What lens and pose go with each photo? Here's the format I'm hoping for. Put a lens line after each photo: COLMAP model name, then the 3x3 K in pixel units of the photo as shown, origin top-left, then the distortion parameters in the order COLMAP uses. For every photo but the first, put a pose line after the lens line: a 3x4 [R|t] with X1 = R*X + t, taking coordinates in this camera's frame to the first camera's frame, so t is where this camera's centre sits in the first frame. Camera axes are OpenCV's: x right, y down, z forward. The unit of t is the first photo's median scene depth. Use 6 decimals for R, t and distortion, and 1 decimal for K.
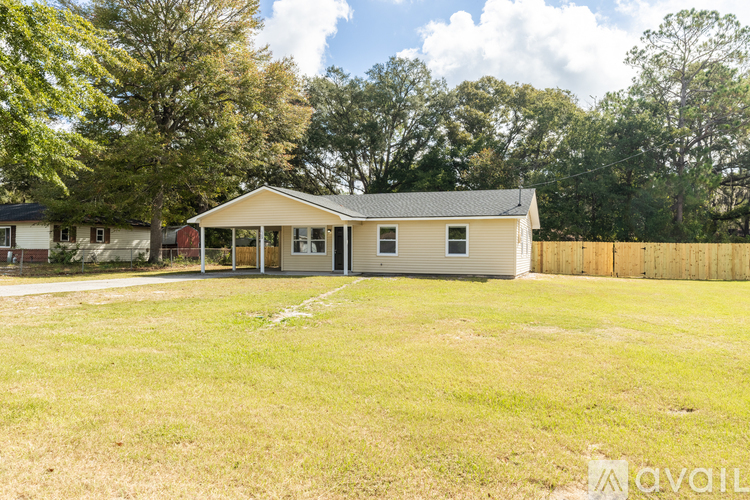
lens RADIAL K [[513.0, 0, 375.0], [0, 513.0, 277.4], [0, 0, 1]] dist [-0.044409, 0.003272]
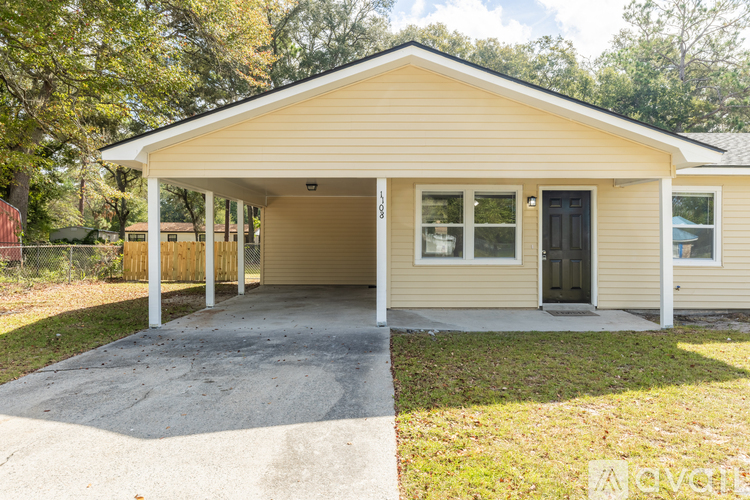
lens RADIAL K [[513.0, 0, 375.0], [0, 513.0, 277.4], [0, 0, 1]] dist [-0.044409, 0.003272]
pose [[0.931774, -0.025876, 0.362117, -0.276539], [0.023468, 0.999664, 0.011049, -0.033725], [-0.362281, -0.001797, 0.932067, 0.563819]]
